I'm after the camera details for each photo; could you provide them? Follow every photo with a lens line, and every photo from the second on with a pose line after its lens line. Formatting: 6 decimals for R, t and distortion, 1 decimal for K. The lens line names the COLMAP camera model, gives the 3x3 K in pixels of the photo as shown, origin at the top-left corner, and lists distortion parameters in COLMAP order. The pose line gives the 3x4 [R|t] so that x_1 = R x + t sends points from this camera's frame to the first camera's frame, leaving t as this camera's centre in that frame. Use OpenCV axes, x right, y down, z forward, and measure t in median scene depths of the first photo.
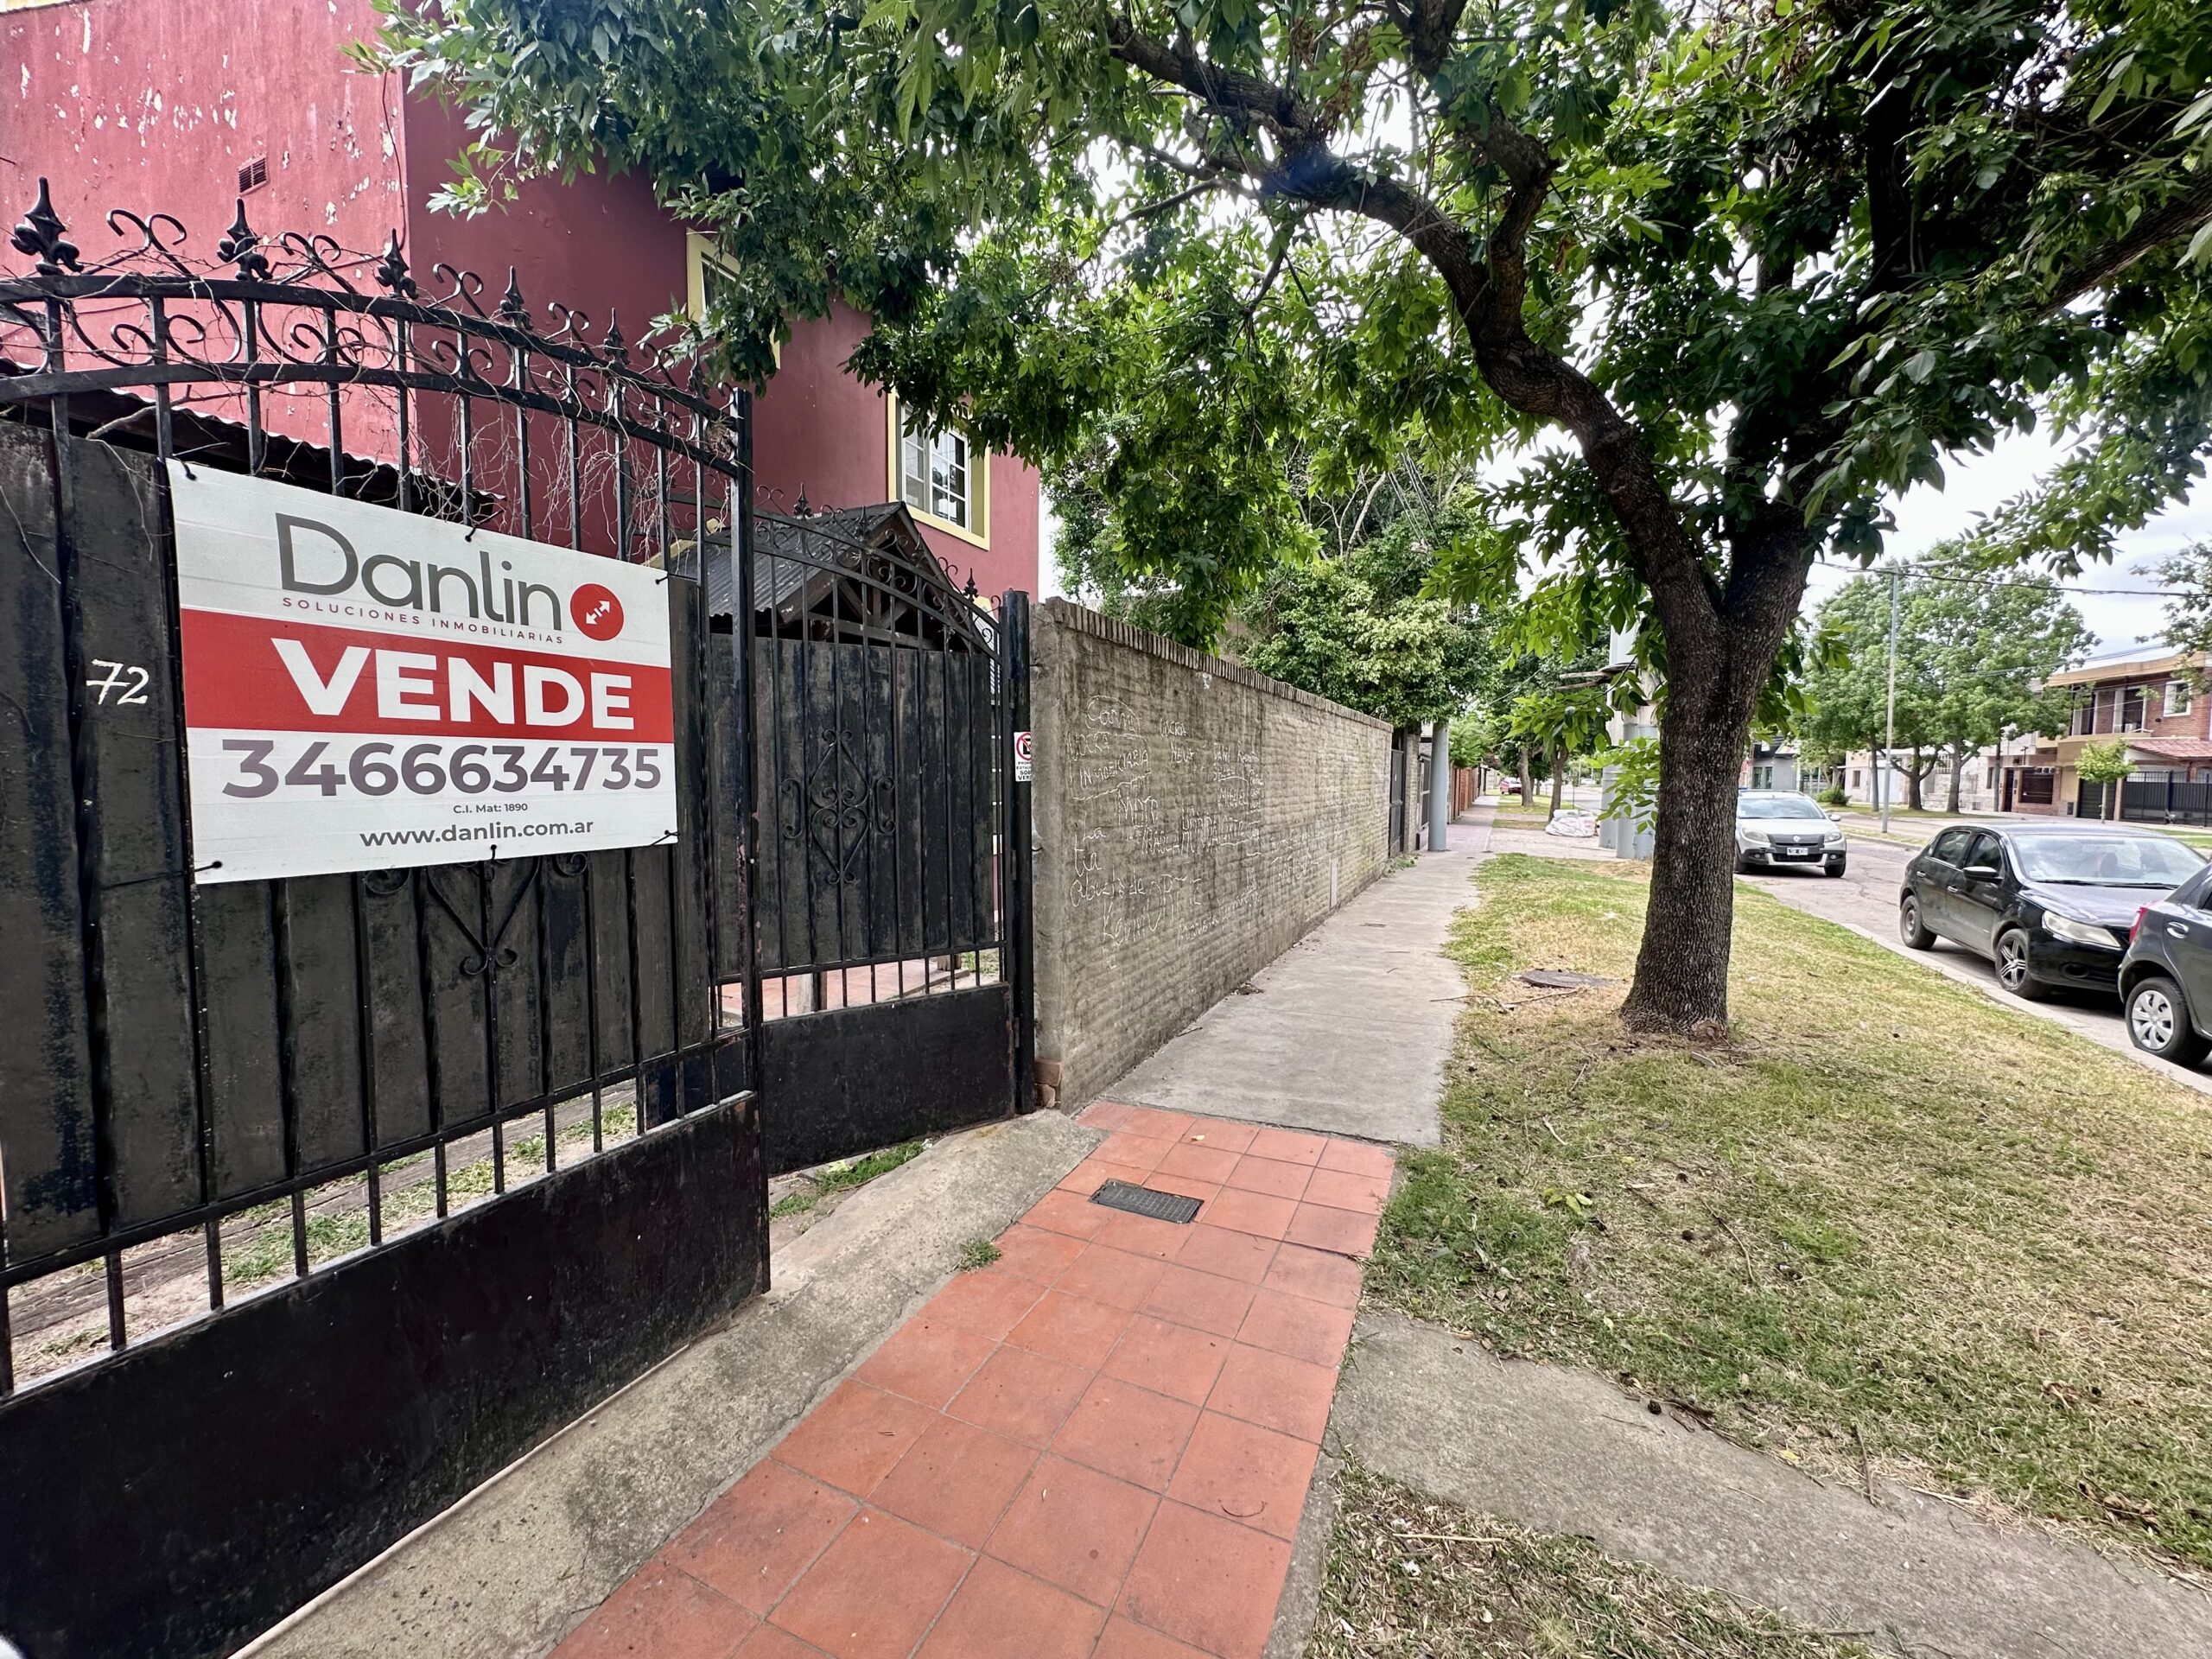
lens RADIAL K [[885.4, 0, 1103.0], [0, 885.4, 825.5], [0, 0, 1]] dist [-0.003804, 0.000845]
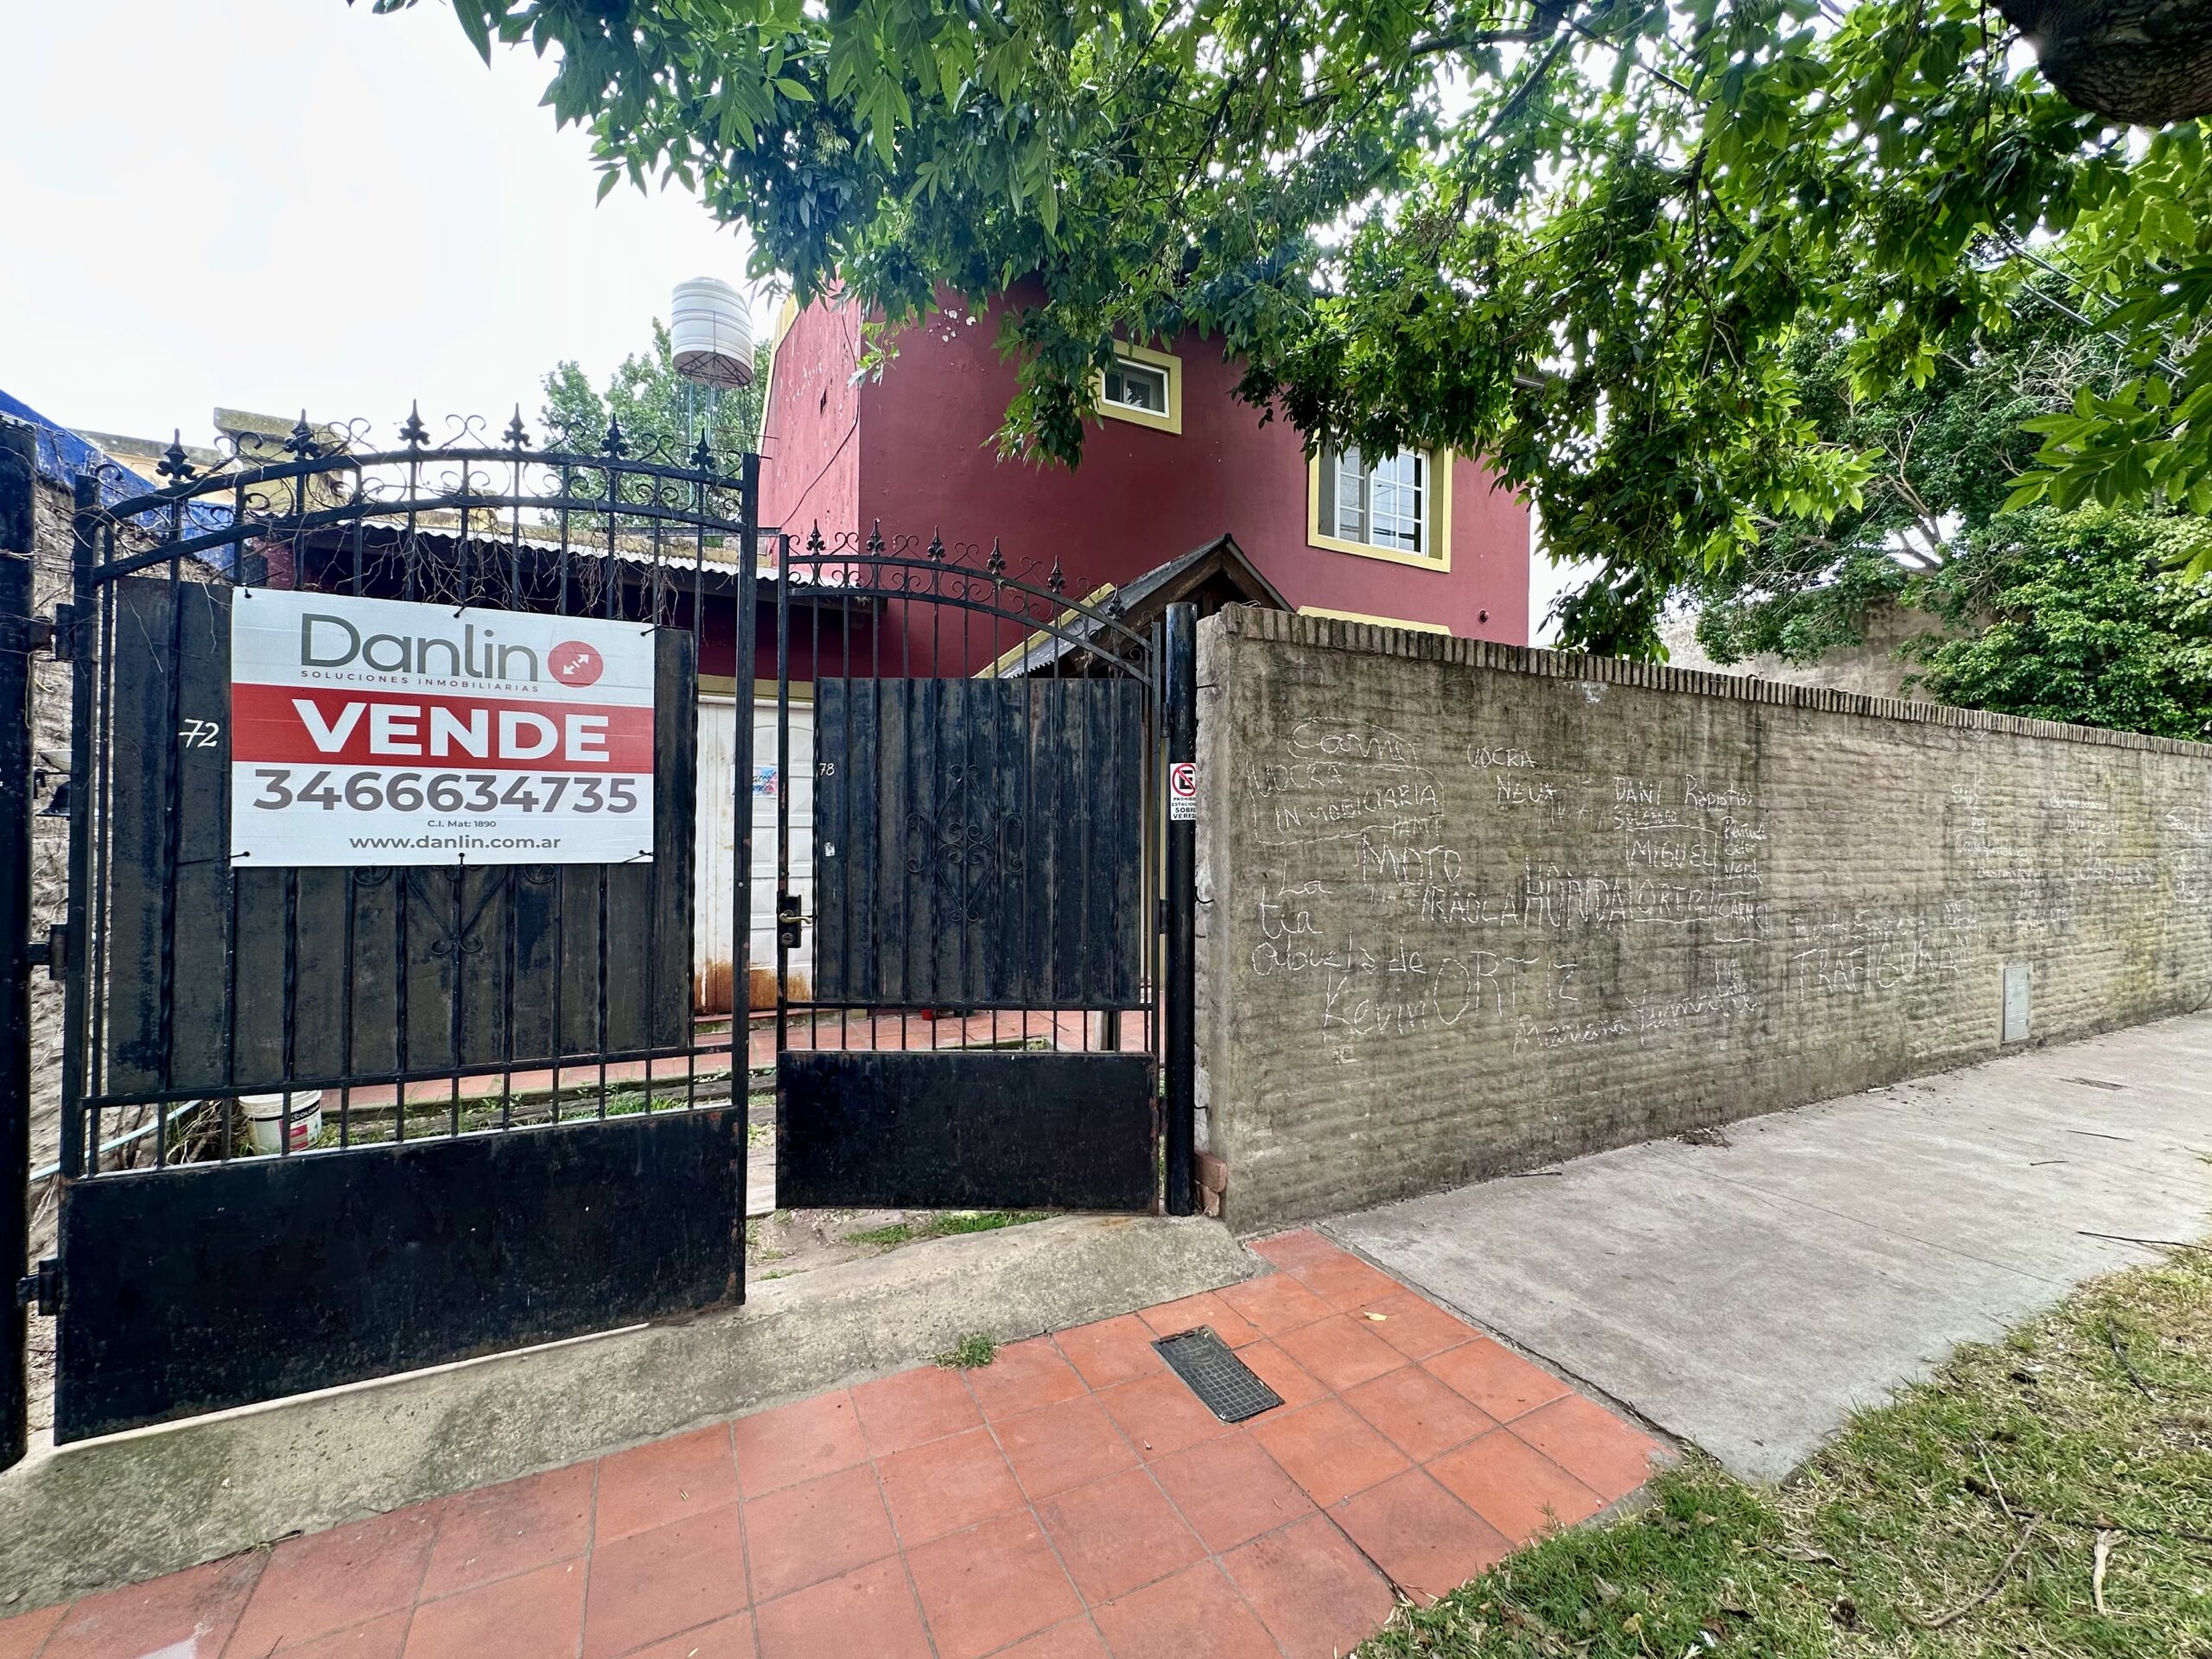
lens RADIAL K [[885.4, 0, 1104.8], [0, 885.4, 827.5], [0, 0, 1]] dist [-0.003804, 0.000845]
pose [[0.777680, 0.007098, -0.628620, 0.466044], [-0.046665, 0.997829, -0.046463, 0.000775], [0.626926, 0.065468, 0.776323, 0.339239]]
